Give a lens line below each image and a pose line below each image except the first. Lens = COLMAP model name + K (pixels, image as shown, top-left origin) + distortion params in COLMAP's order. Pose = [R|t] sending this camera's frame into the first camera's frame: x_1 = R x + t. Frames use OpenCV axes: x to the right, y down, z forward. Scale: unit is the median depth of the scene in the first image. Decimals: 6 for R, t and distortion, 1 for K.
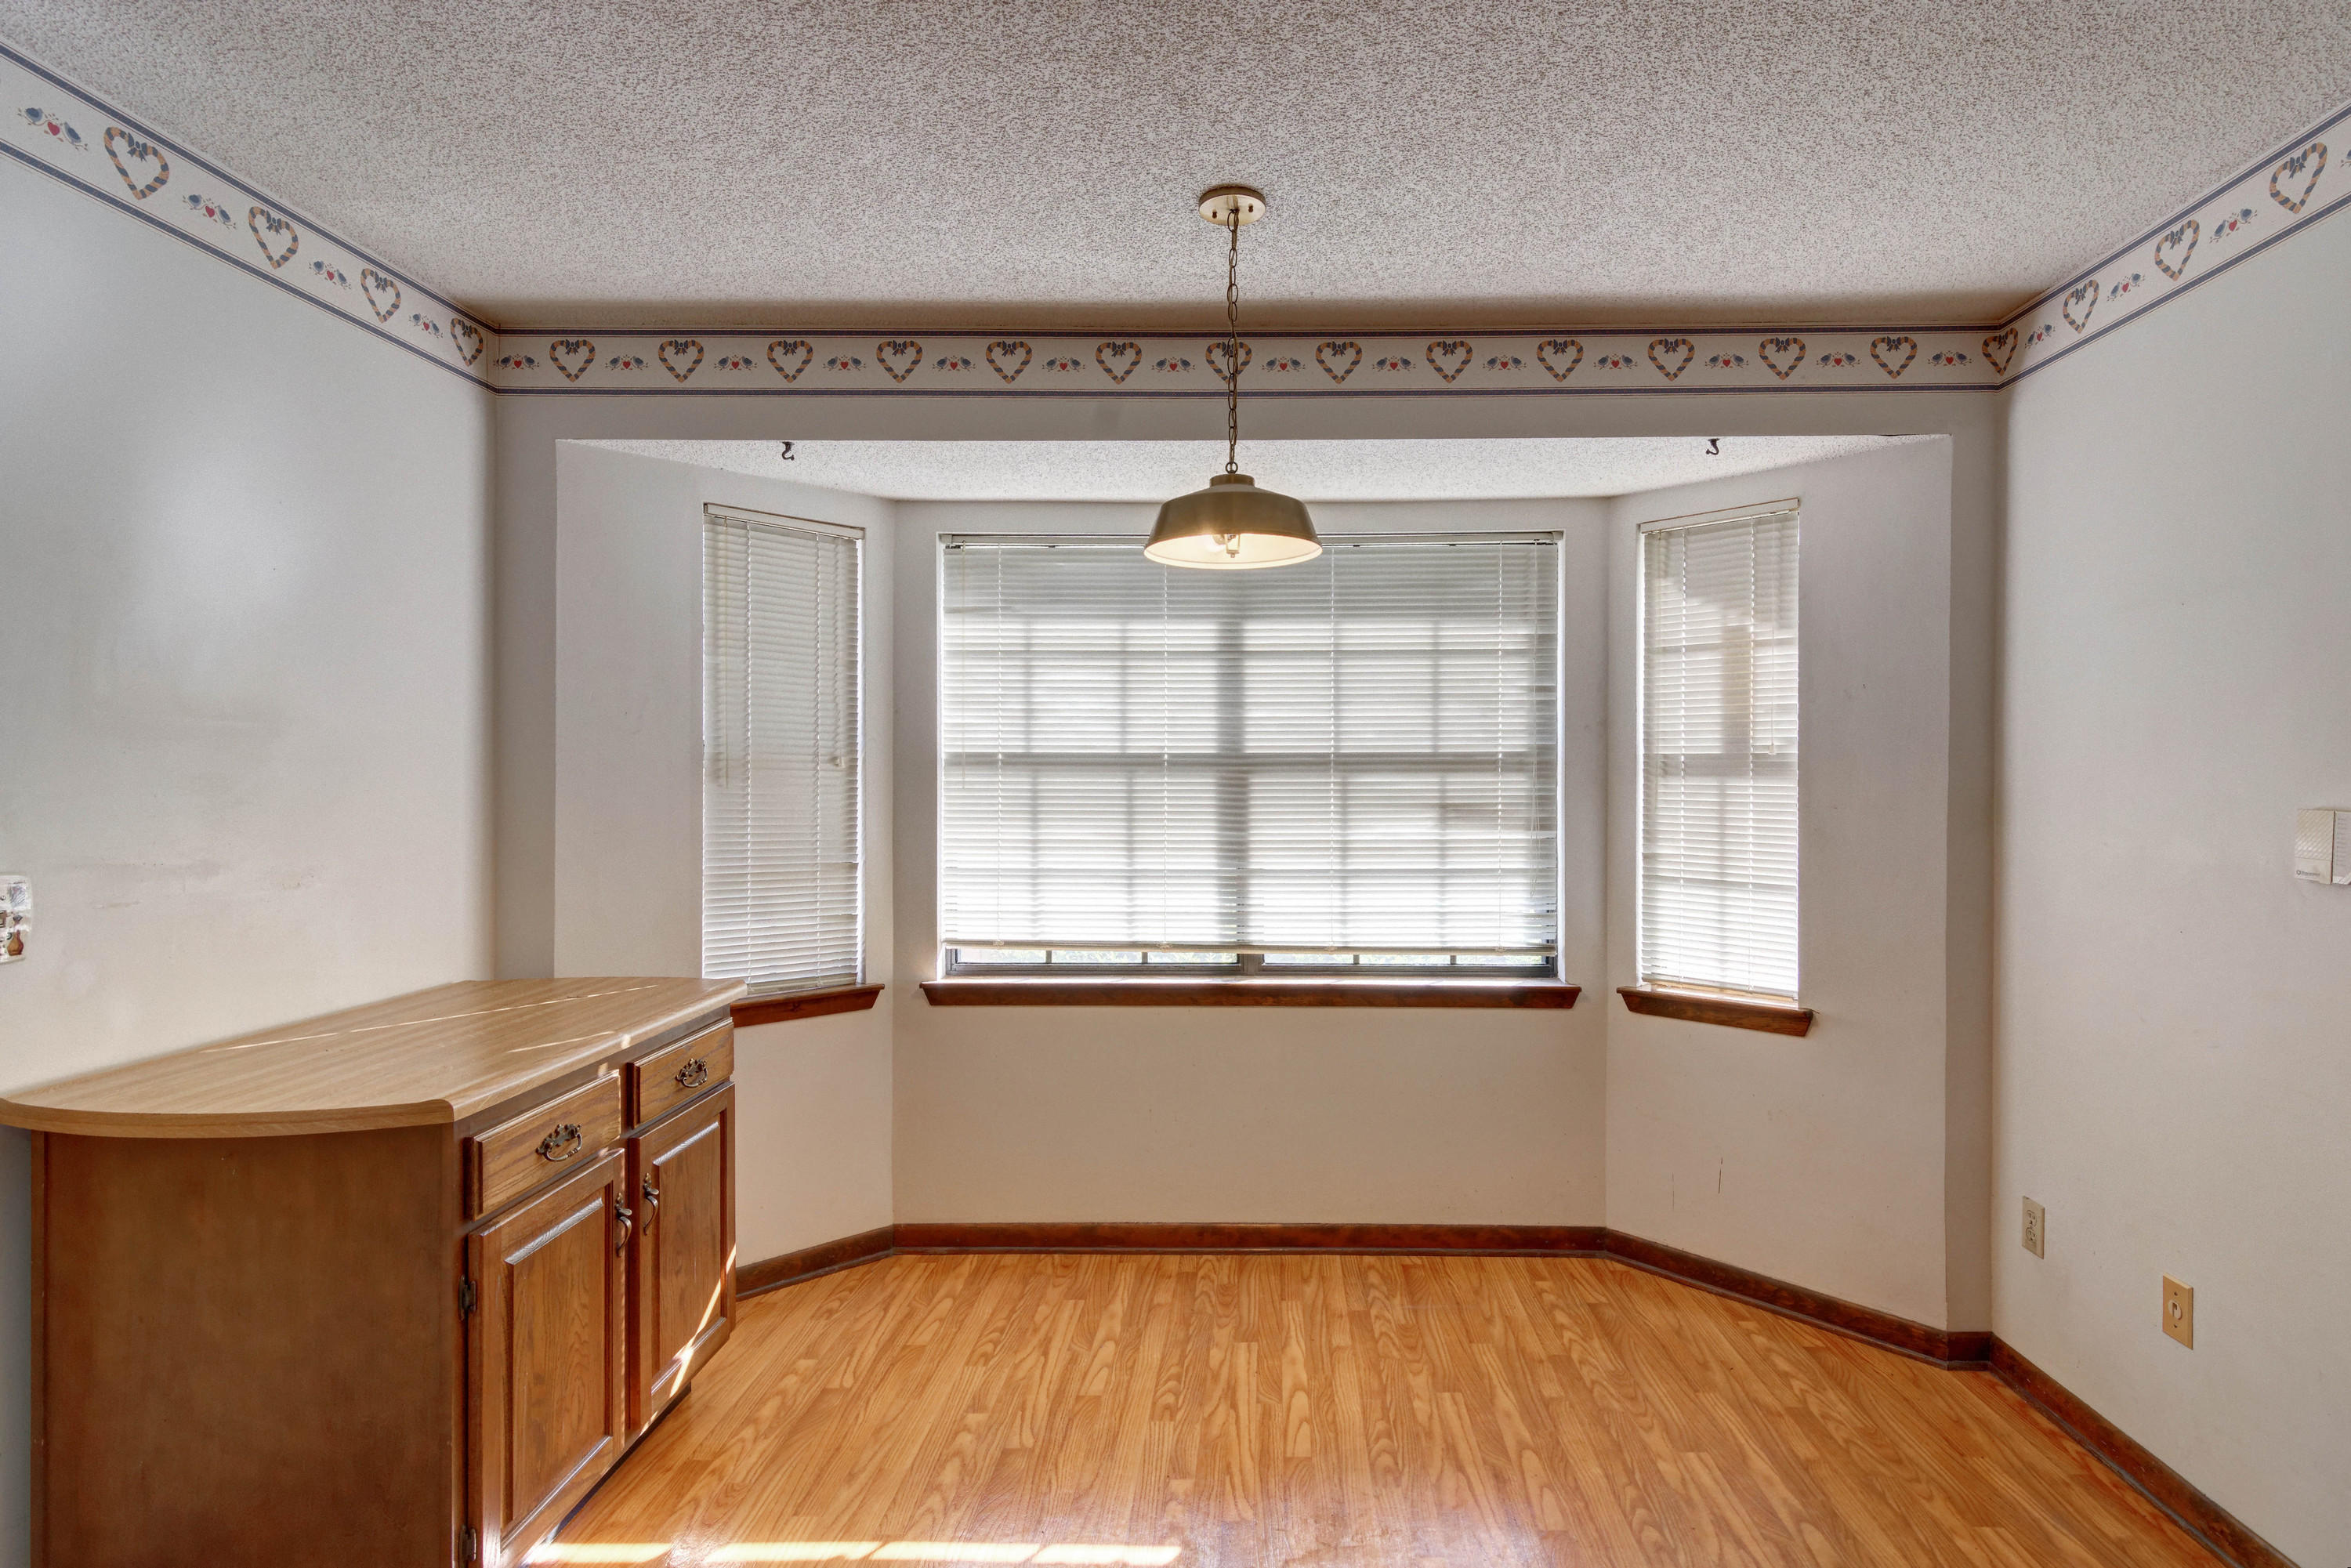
lens RADIAL K [[1166.4, 0, 1244.6], [0, 1166.4, 784.3], [0, 0, 1]] dist [0.001212, -0.000595]
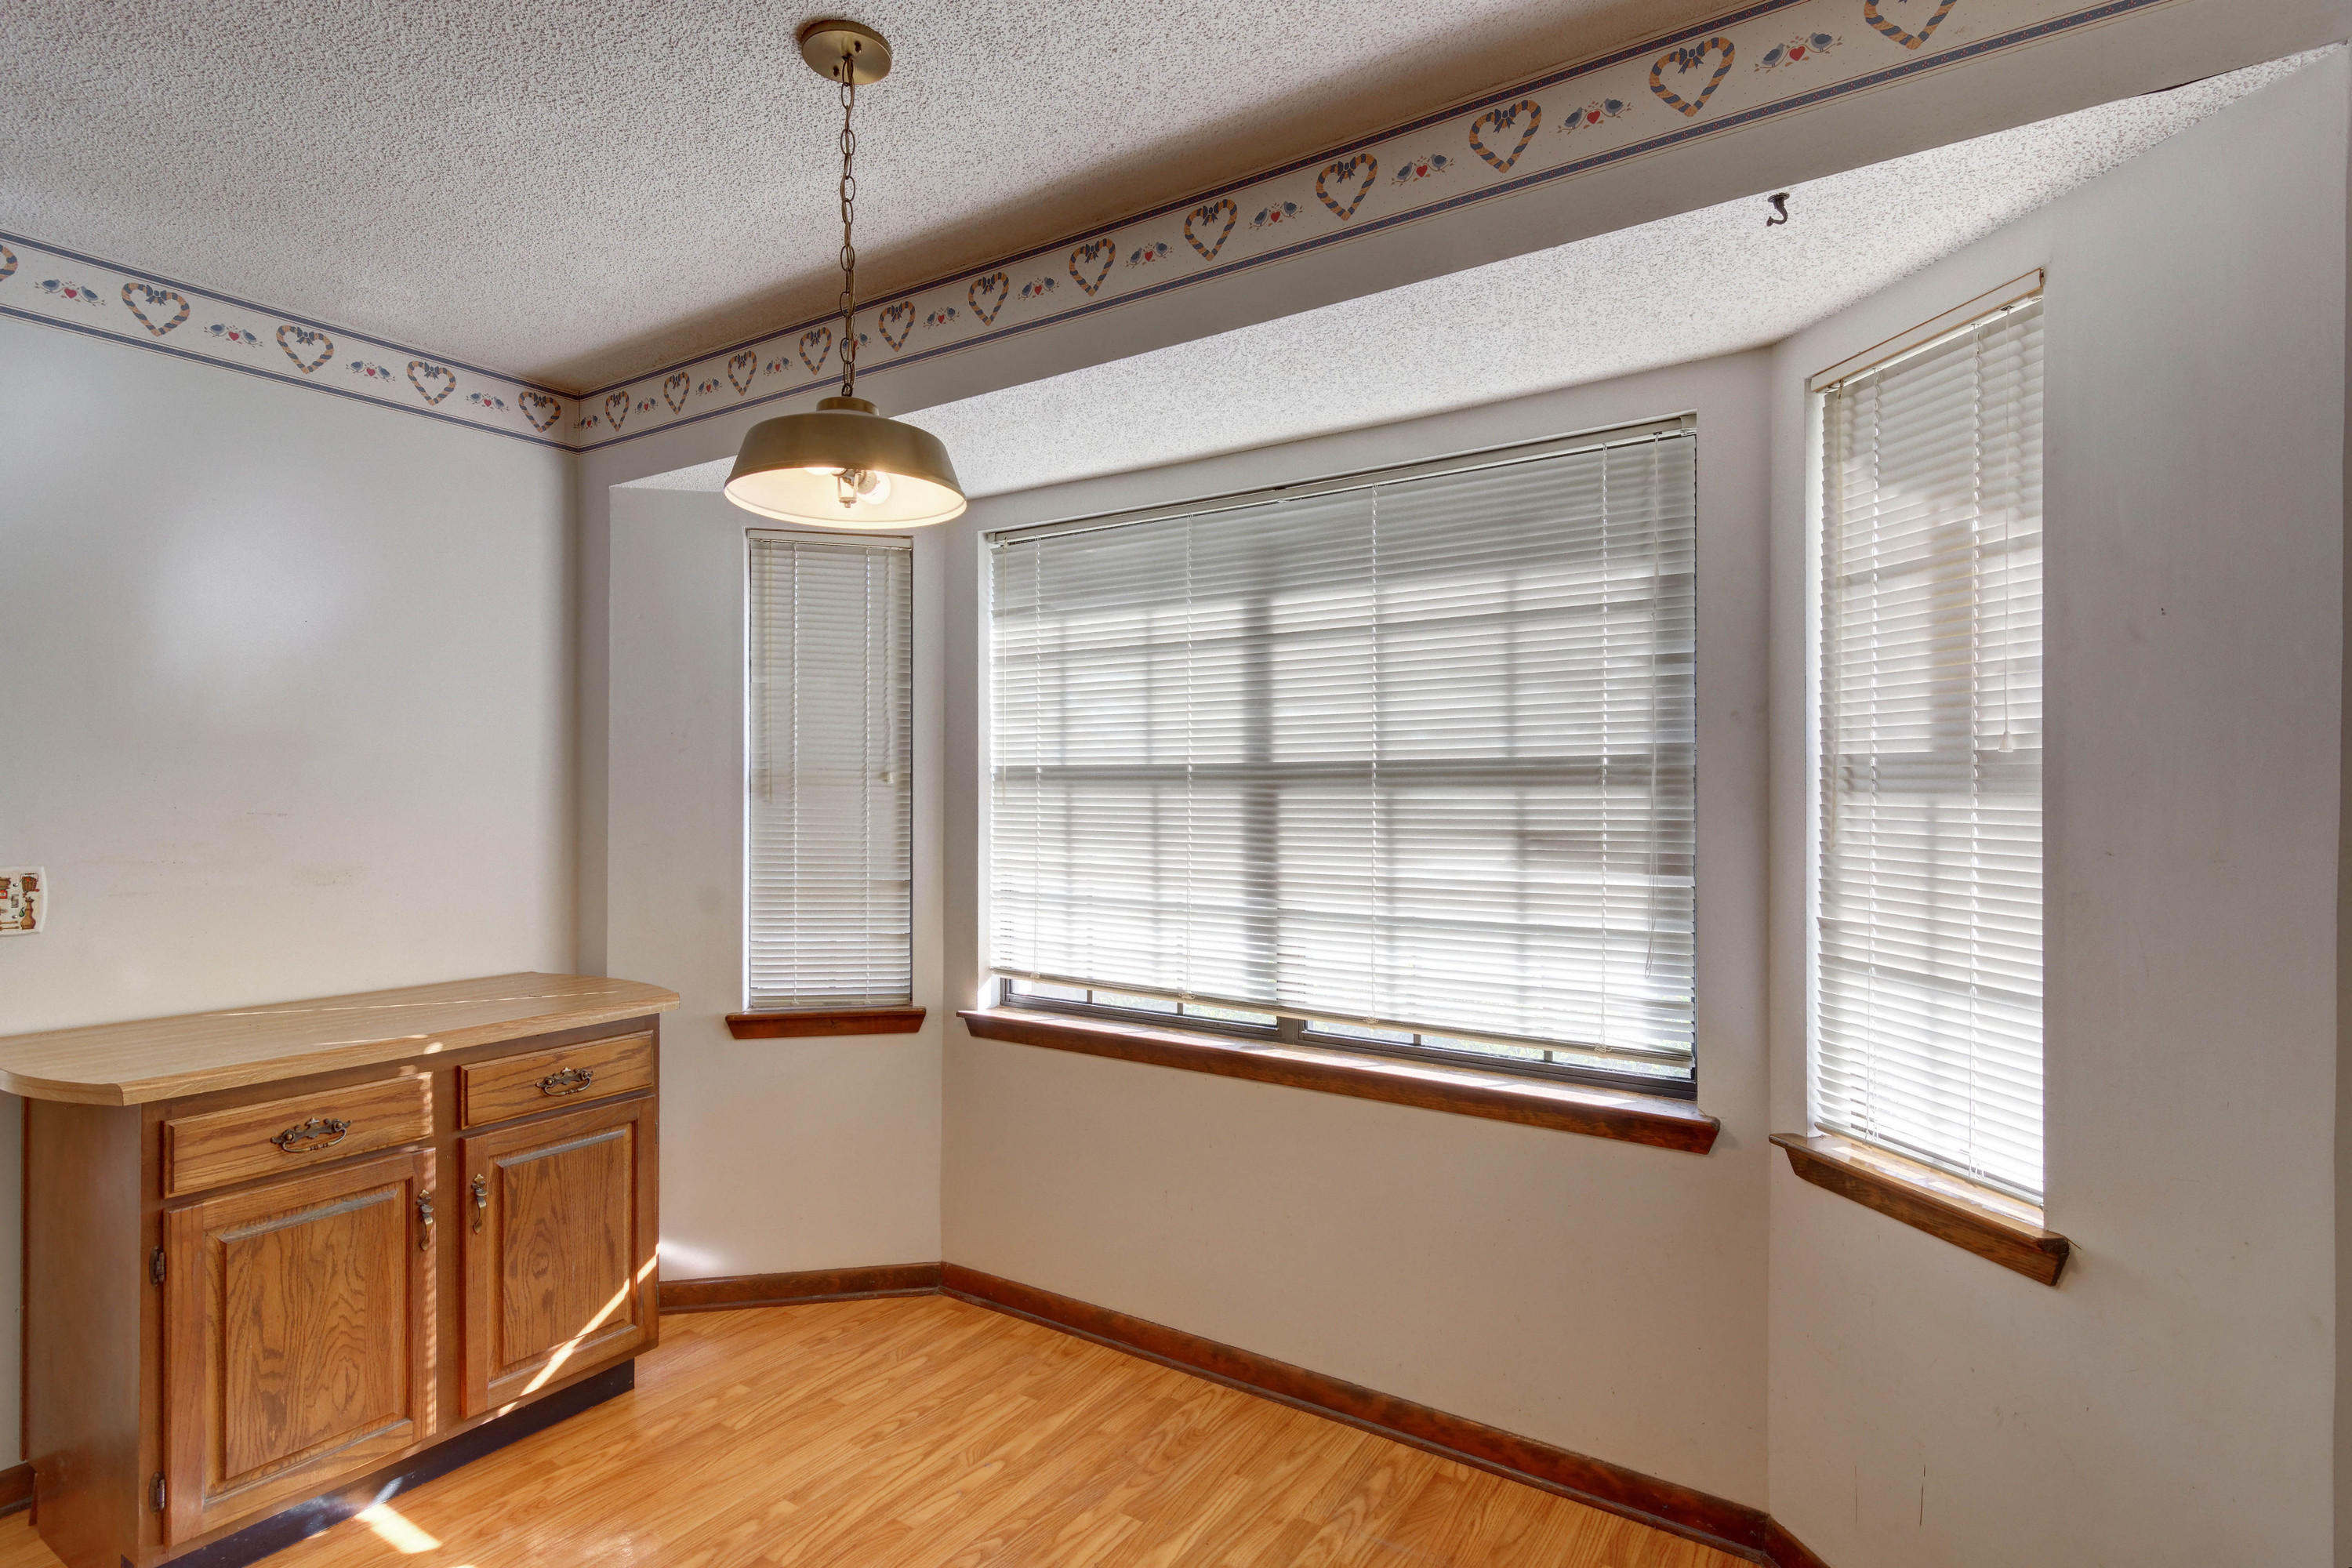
lens RADIAL K [[1162.4, 0, 1178.7], [0, 1162.4, 794.7], [0, 0, 1]] dist [0.001901, -0.000134]
pose [[0.843136, 0.001243, -0.537699, 0.385514], [-0.003250, 0.999991, -0.002785, -0.002728], [0.537690, 0.004096, 0.843132, 0.310001]]
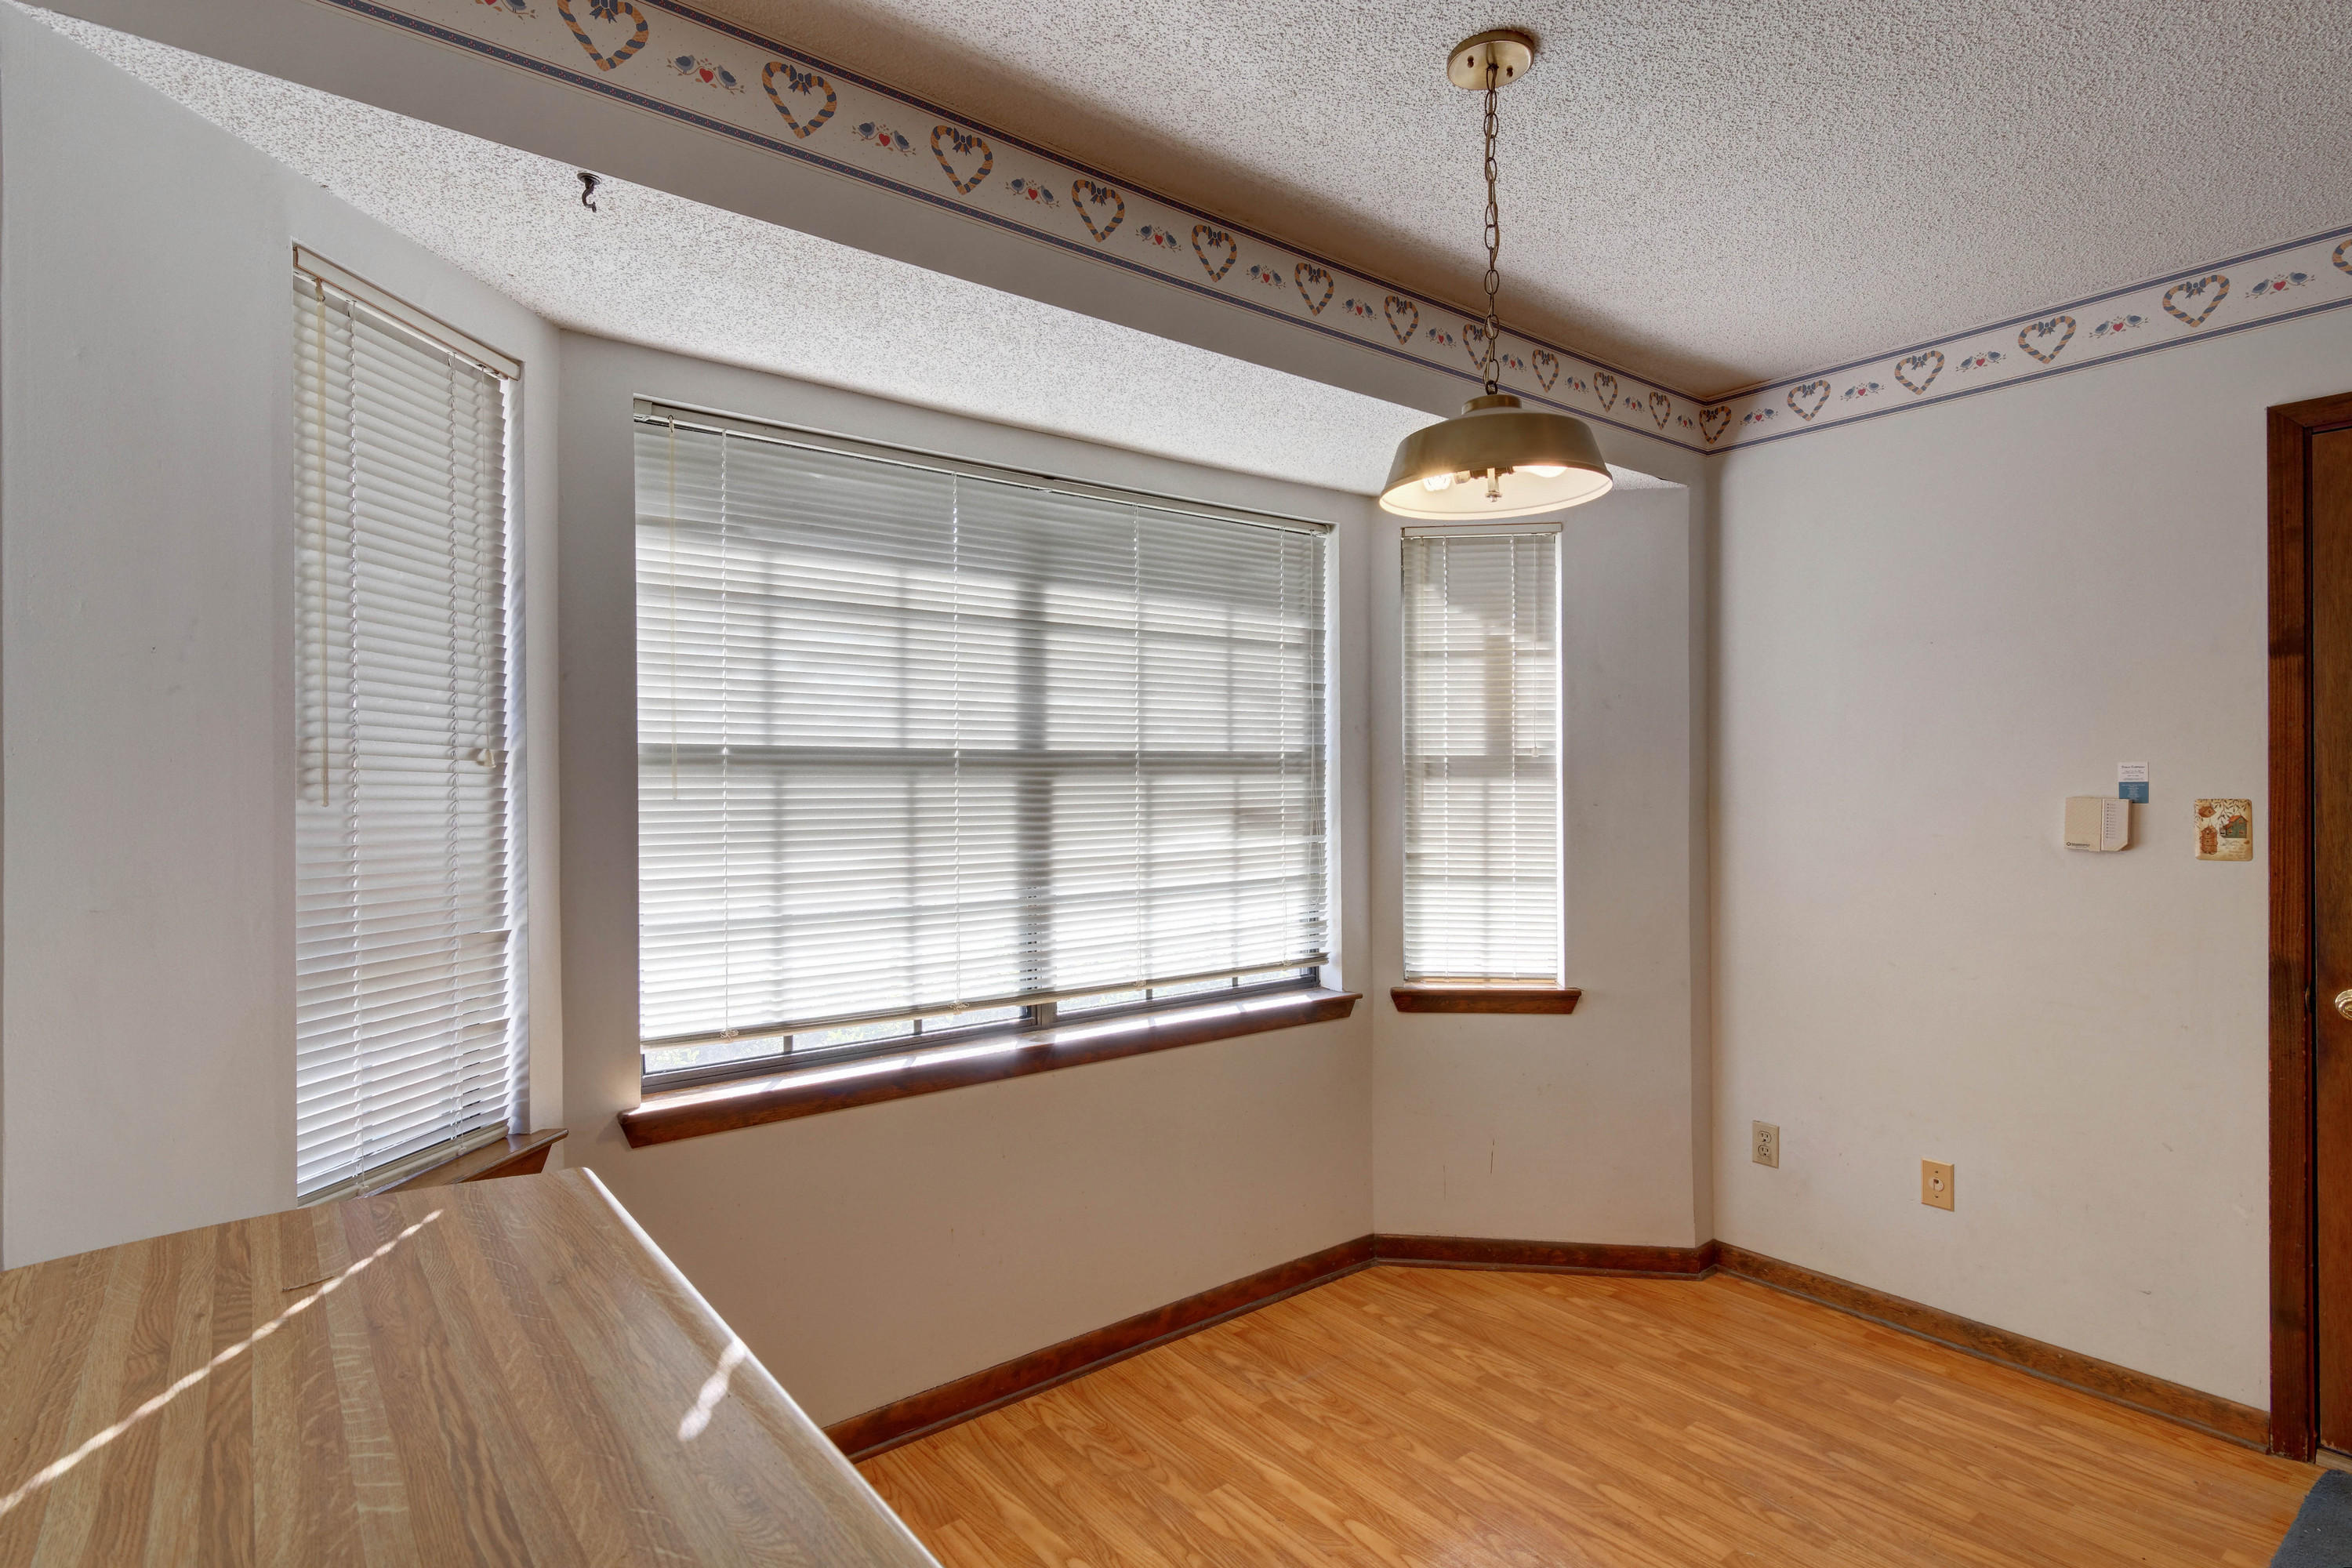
lens RADIAL K [[1161.1, 0, 1176.0], [0, 1161.1, 784.0], [0, 0, 1]] dist [0.002131, -0.000213]
pose [[0.778773, -0.006992, 0.627267, -0.444394], [0.010011, 0.999949, -0.001283, -0.002052], [-0.627226, 0.007279, 0.778803, 0.341474]]
